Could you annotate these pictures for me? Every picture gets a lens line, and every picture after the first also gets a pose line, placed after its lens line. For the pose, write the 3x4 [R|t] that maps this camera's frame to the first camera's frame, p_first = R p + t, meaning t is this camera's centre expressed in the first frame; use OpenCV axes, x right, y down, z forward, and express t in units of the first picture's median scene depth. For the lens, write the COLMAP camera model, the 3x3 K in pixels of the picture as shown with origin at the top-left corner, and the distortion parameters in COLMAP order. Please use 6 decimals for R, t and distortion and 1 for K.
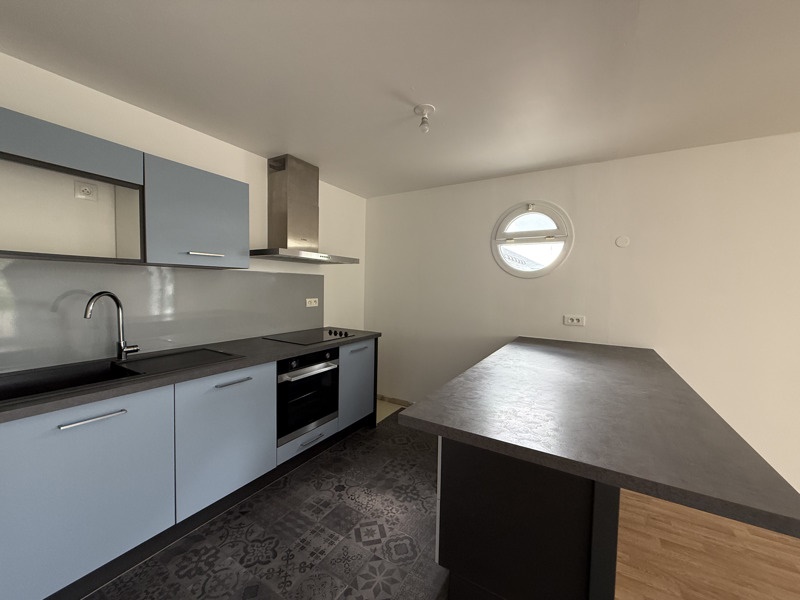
lens RADIAL K [[317.8, 0, 400.0], [0, 317.8, 300.0], [0, 0, 1]] dist [0.001665, 0.000322]
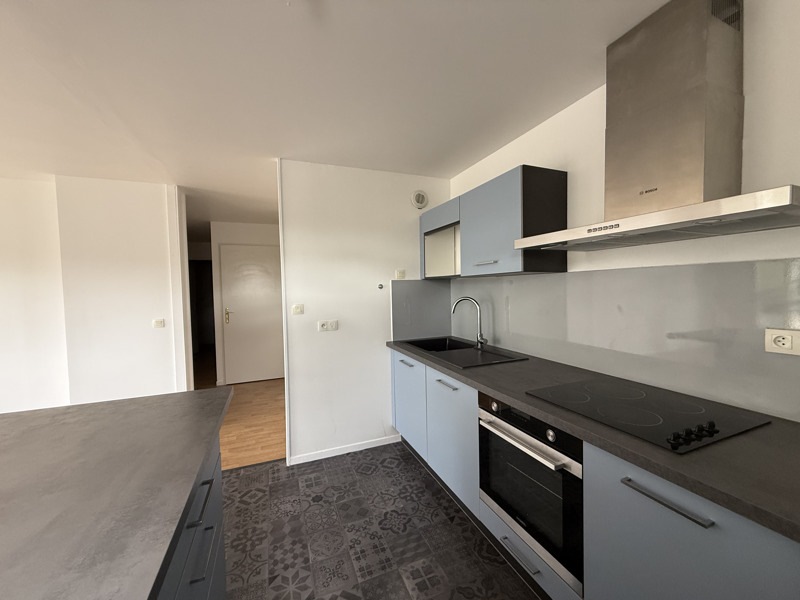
lens RADIAL K [[317.8, 0, 400.0], [0, 317.8, 300.0], [0, 0, 1]] dist [0.001665, 0.000322]
pose [[-0.601955, 0.023029, -0.798198, 0.456474], [-0.024861, 0.998559, 0.047558, -0.080373], [0.798143, 0.048472, -0.600515, 1.642236]]
